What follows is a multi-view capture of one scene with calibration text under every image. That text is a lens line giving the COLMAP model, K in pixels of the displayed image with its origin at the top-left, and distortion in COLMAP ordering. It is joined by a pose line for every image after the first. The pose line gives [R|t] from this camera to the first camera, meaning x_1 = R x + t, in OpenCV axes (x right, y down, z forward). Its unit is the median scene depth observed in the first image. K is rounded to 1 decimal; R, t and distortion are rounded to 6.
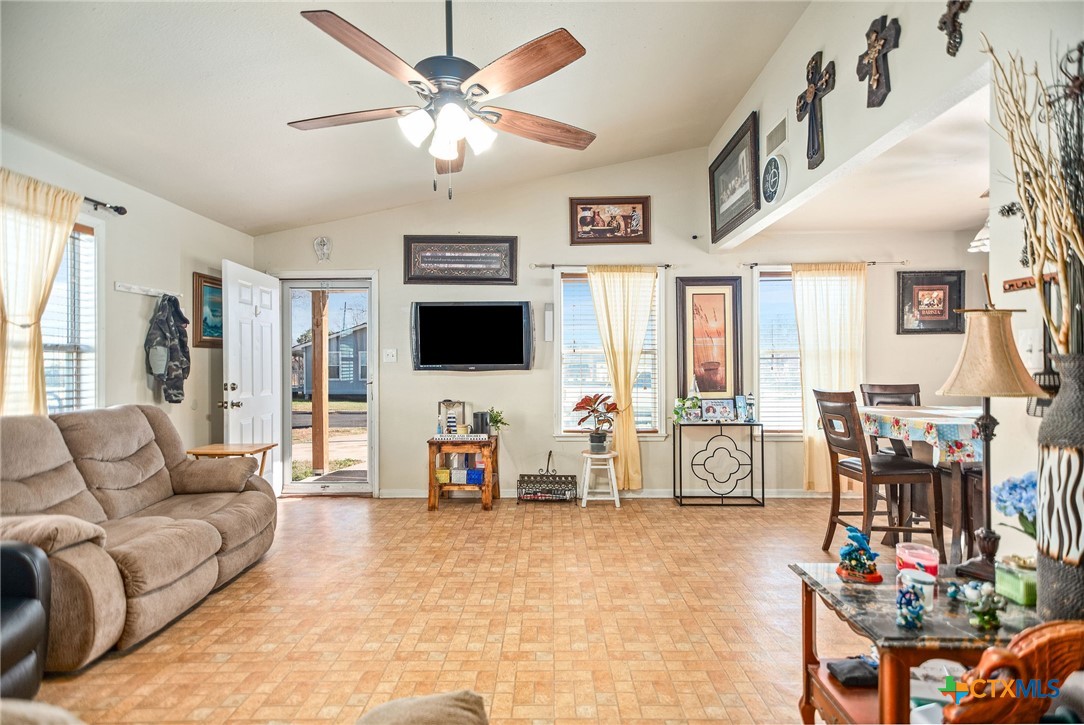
lens RADIAL K [[561.0, 0, 542.0], [0, 561.0, 362.5], [0, 0, 1]] dist [0.000504, 0.000136]
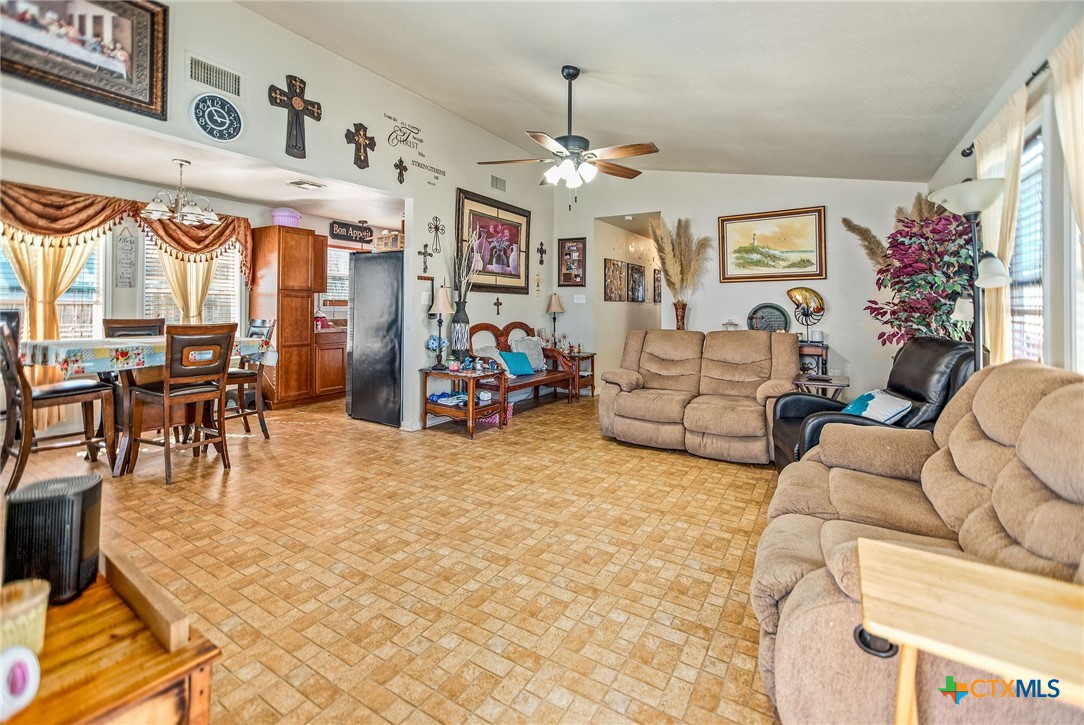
lens RADIAL K [[468.0, 0, 542.3], [0, 468.0, 301.5], [0, 0, 1]] dist [-0.000633, -0.000128]
pose [[-0.857612, -0.000032, 0.514297, -0.492157], [-0.007464, 0.999895, -0.012385, 0.010235], [-0.514243, -0.014460, -0.857523, 1.344925]]
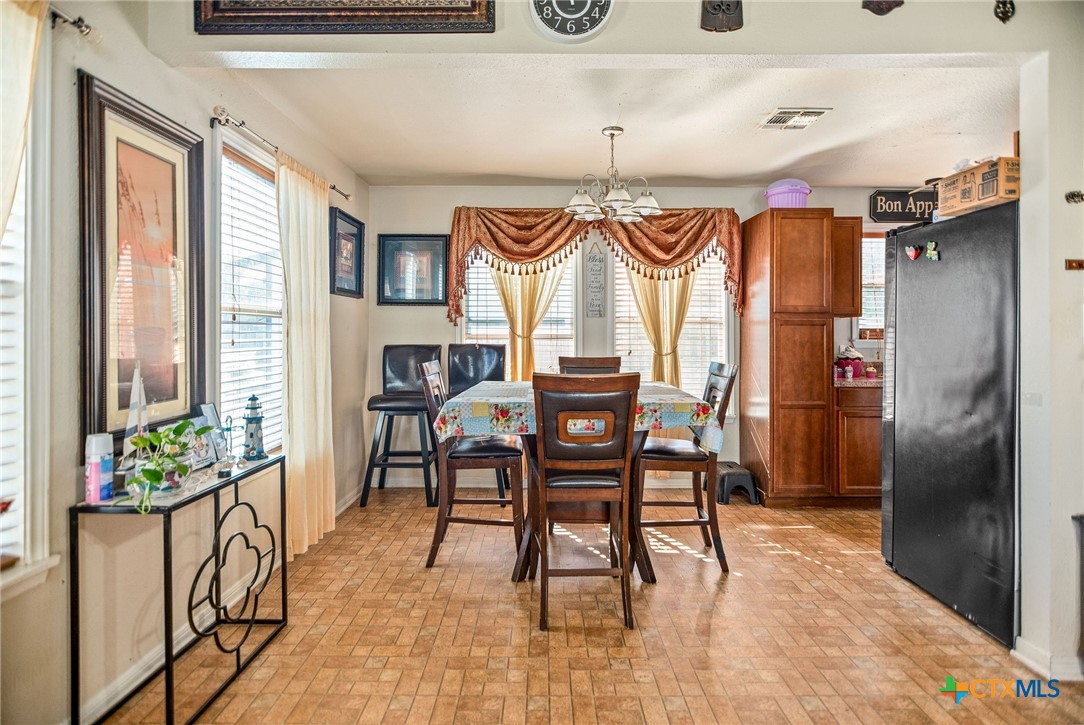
lens RADIAL K [[567.5, 0, 544.8], [0, 567.5, 332.4], [0, 0, 1]] dist [-0.002709, -0.000099]
pose [[-0.014793, 0.003485, 0.999885, -0.132918], [-0.003018, 0.999989, -0.003530, 0.003455], [-0.999886, -0.003070, -0.014782, 0.984895]]
